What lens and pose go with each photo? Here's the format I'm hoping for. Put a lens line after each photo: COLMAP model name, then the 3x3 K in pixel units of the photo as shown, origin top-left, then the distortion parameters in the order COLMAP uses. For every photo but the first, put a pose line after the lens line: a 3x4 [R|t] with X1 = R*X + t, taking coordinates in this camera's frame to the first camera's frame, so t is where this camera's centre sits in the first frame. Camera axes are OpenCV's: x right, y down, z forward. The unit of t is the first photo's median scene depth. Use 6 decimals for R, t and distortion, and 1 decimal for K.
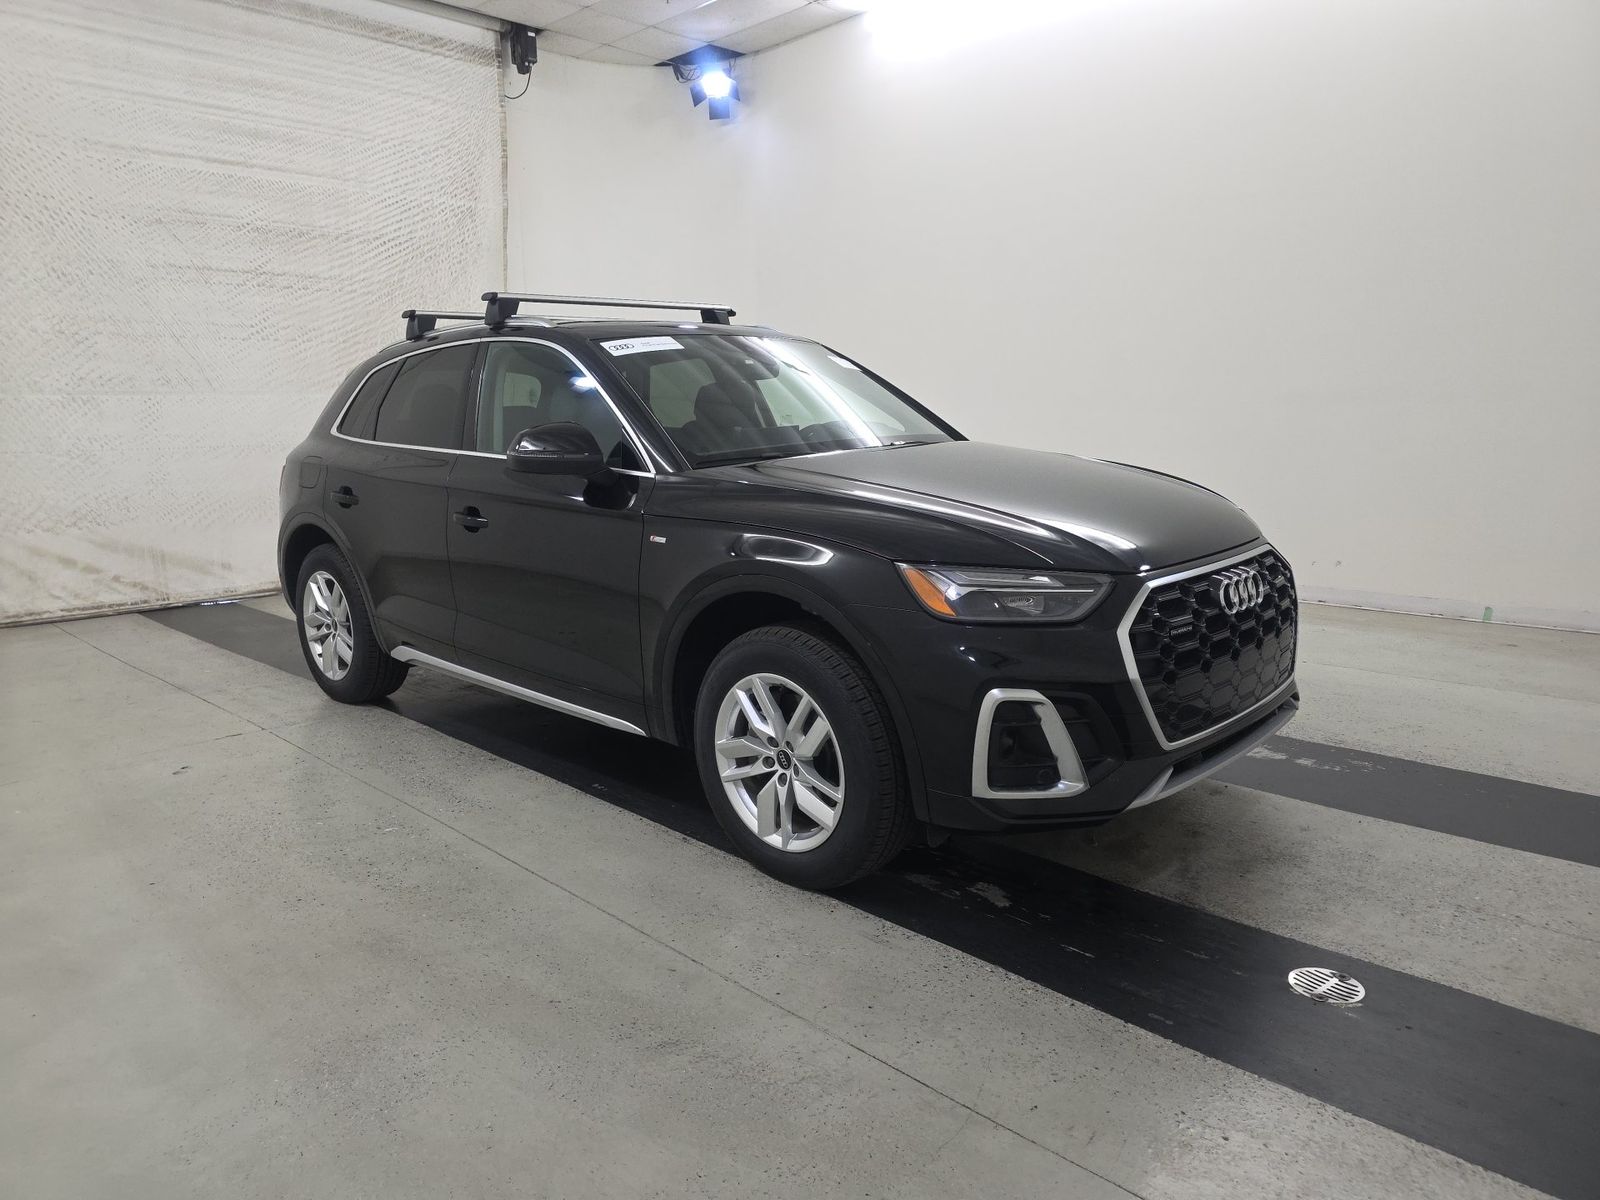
lens RADIAL K [[1098.3, 0, 797.6], [0, 1098.3, 585.5], [0, 0, 1]] dist [0.054666, -0.044023]
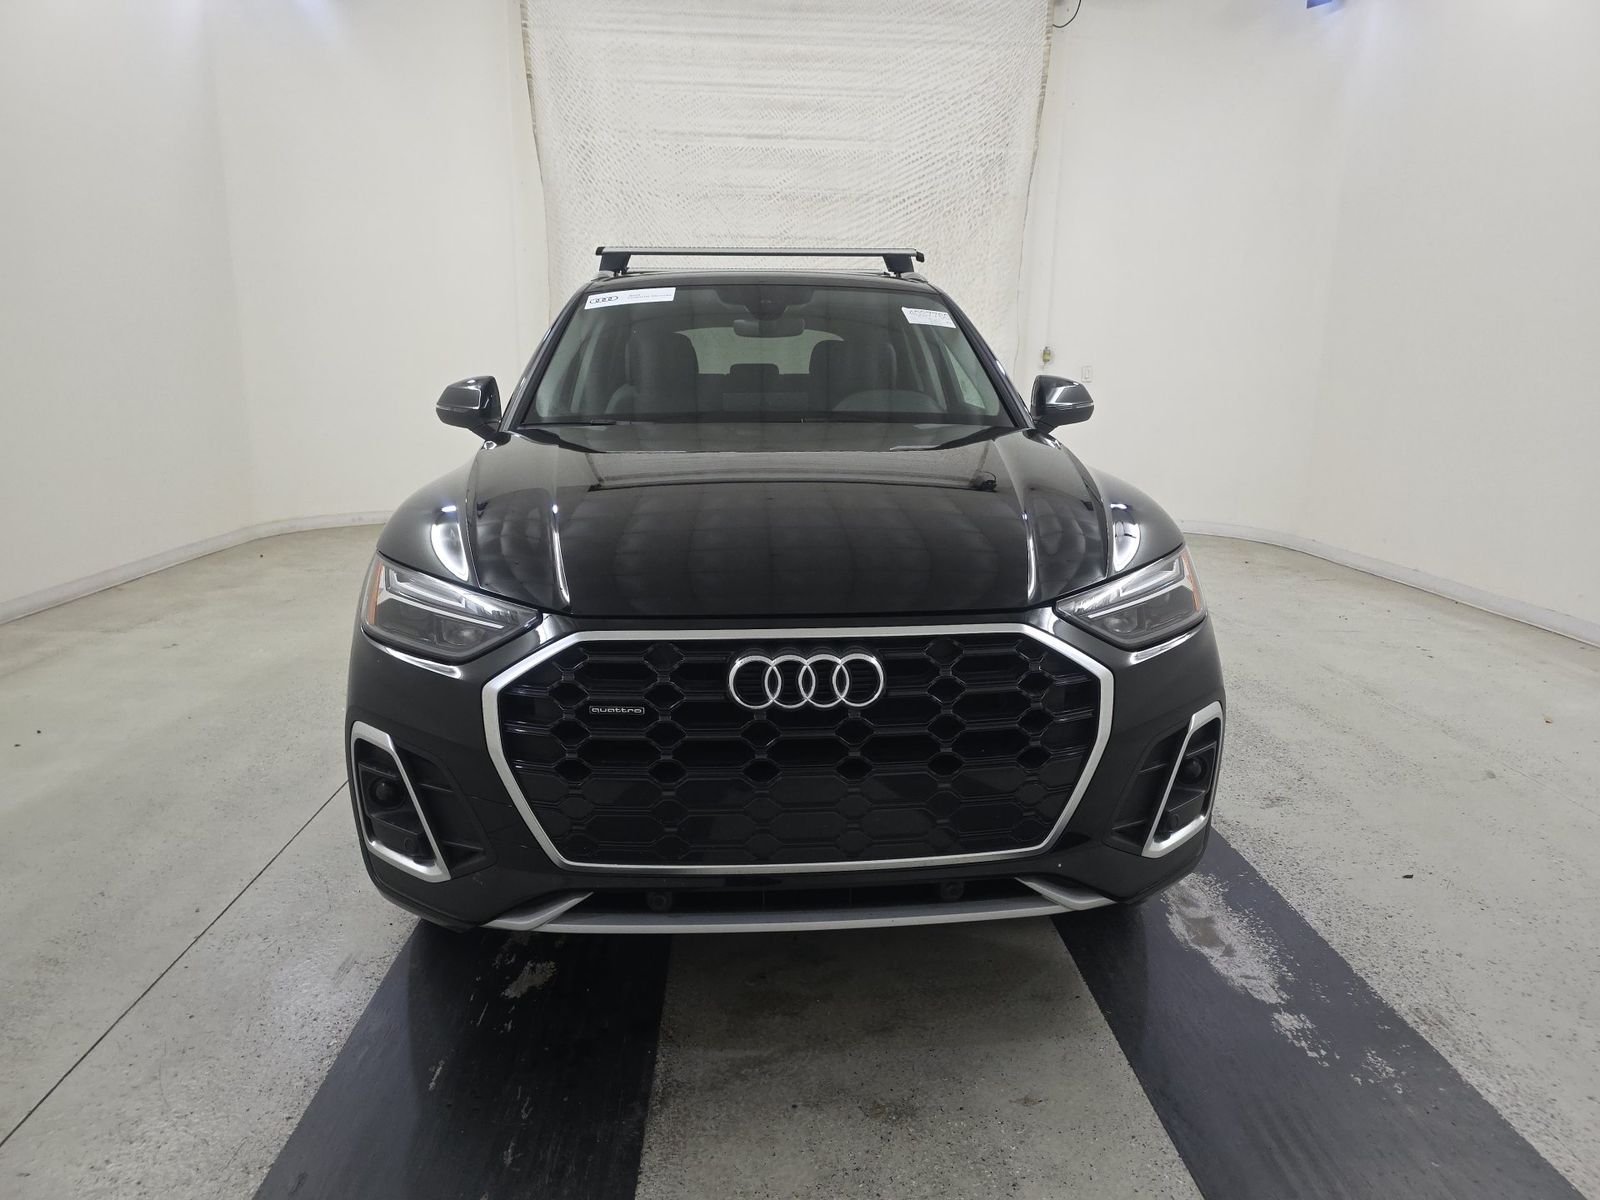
lens RADIAL K [[1098.3, 0, 801.0], [0, 1098.3, 608.9], [0, 0, 1]] dist [0.054666, -0.044023]
pose [[0.730383, 0.175548, -0.660093, 0.319113], [-0.138875, 0.984389, 0.108130, -0.040626], [0.668770, 0.012694, 0.743361, 0.207345]]
